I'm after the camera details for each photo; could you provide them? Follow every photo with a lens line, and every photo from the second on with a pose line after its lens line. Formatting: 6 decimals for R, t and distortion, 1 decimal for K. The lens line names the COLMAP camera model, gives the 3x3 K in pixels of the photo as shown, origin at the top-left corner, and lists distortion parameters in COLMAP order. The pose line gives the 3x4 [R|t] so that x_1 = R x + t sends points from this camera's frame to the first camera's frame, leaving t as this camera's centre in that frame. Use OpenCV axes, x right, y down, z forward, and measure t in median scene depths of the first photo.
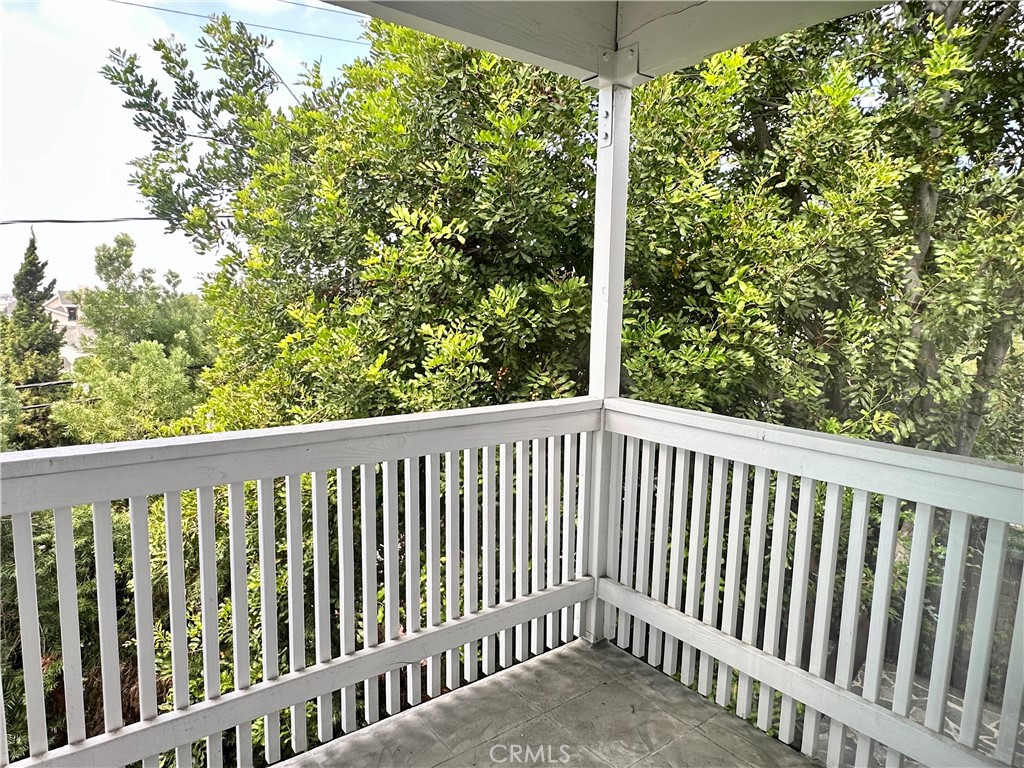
lens RADIAL K [[643.9, 0, 509.2], [0, 643.9, 403.1], [0, 0, 1]] dist [0.000610, 0.000010]
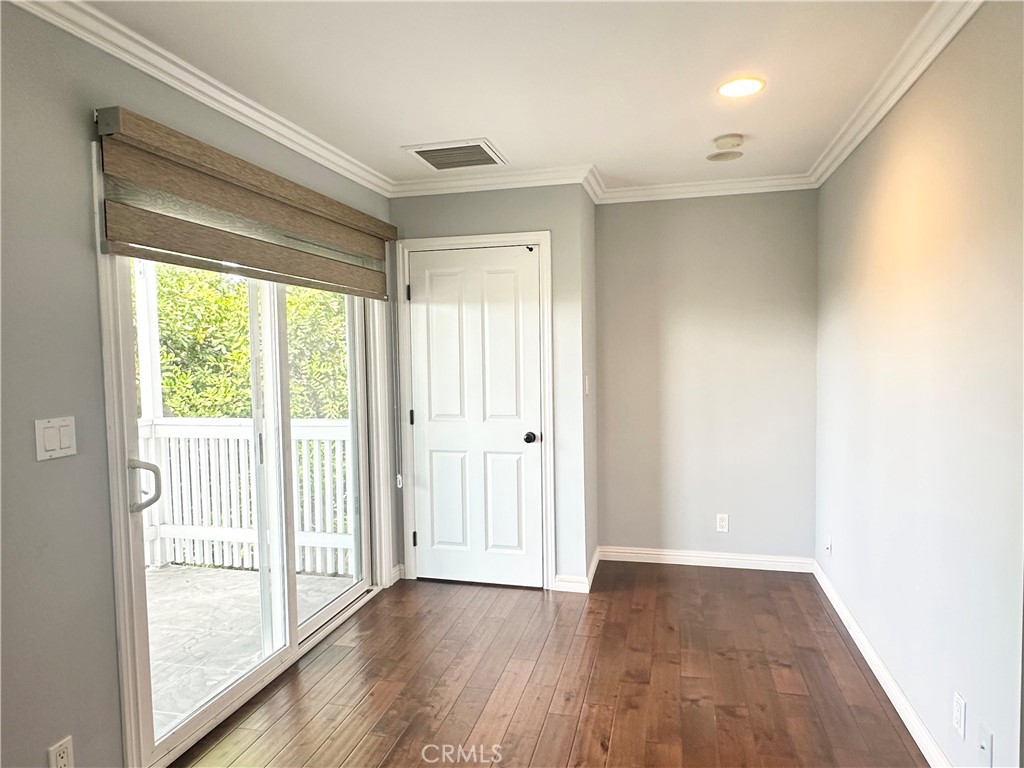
lens RADIAL K [[634.1, 0, 512.0], [0, 634.1, 384.0], [0, 0, 1]] dist [0.002870, 0.001157]
pose [[0.781559, -0.066367, 0.620291, -0.094759], [0.128438, 0.990141, -0.055891, 0.074010], [-0.610467, 0.123351, 0.782378, -0.585816]]
